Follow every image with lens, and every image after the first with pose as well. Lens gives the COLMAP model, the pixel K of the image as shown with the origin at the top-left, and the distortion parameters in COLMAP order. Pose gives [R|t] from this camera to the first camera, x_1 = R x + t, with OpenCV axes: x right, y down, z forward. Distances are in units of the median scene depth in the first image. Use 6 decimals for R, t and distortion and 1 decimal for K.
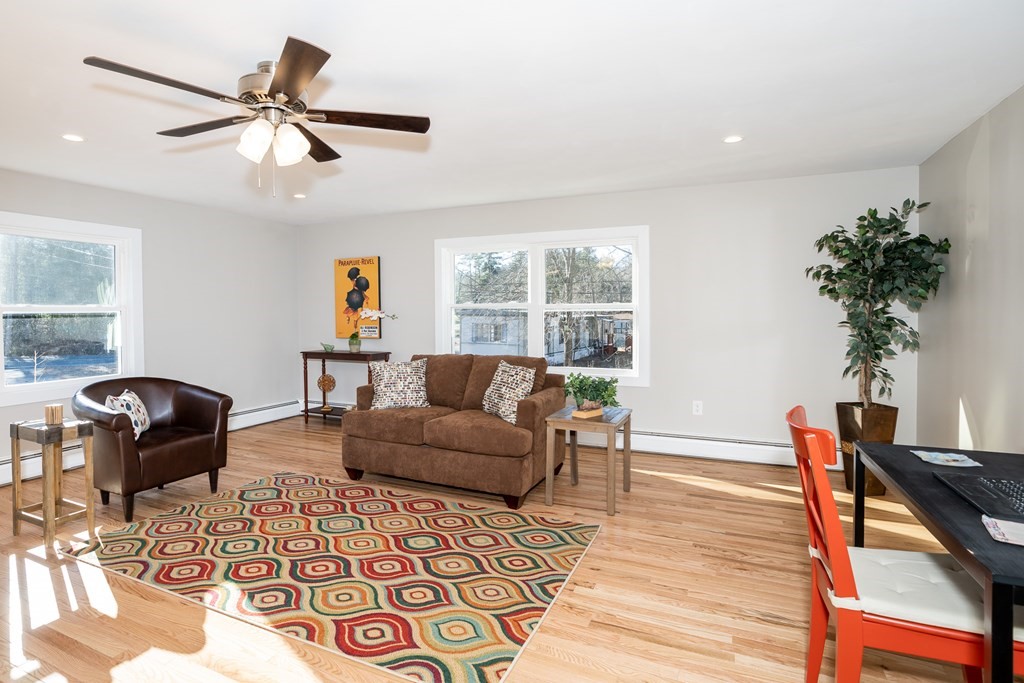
lens RADIAL K [[539.9, 0, 508.9], [0, 539.9, 321.8], [0, 0, 1]] dist [-0.049678, 0.017685]
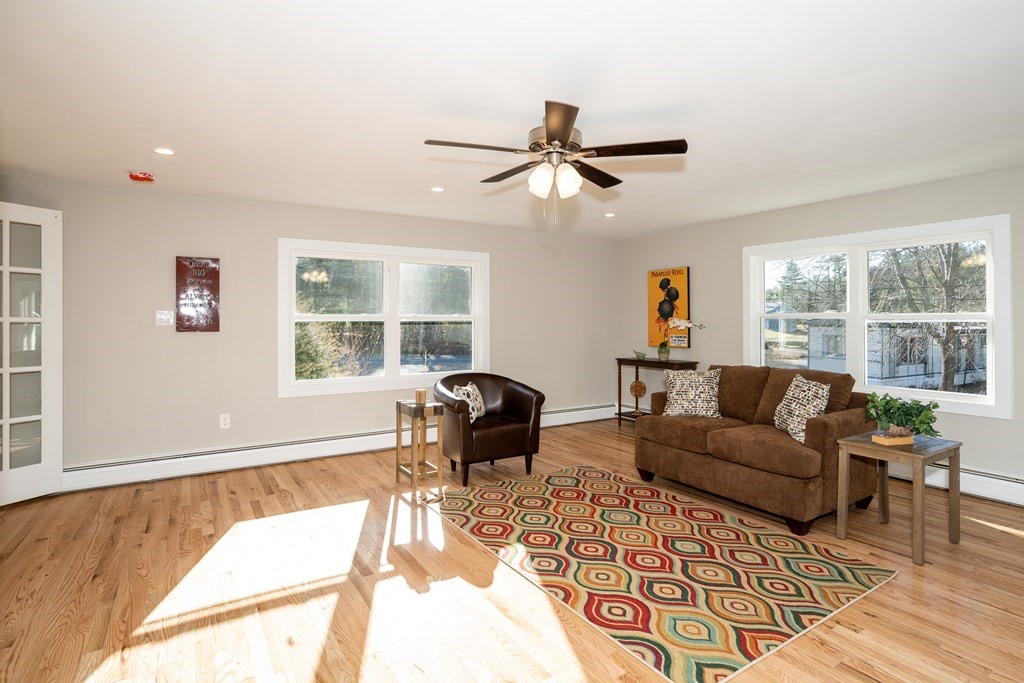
lens RADIAL K [[558.7, 0, 546.4], [0, 558.7, 312.9], [0, 0, 1]] dist [-0.027263, 0.005944]
pose [[0.853739, -0.003325, -0.520690, 0.147863], [-0.014042, 0.999469, -0.029406, 0.000066], [0.520511, 0.032417, 0.853239, -0.056895]]
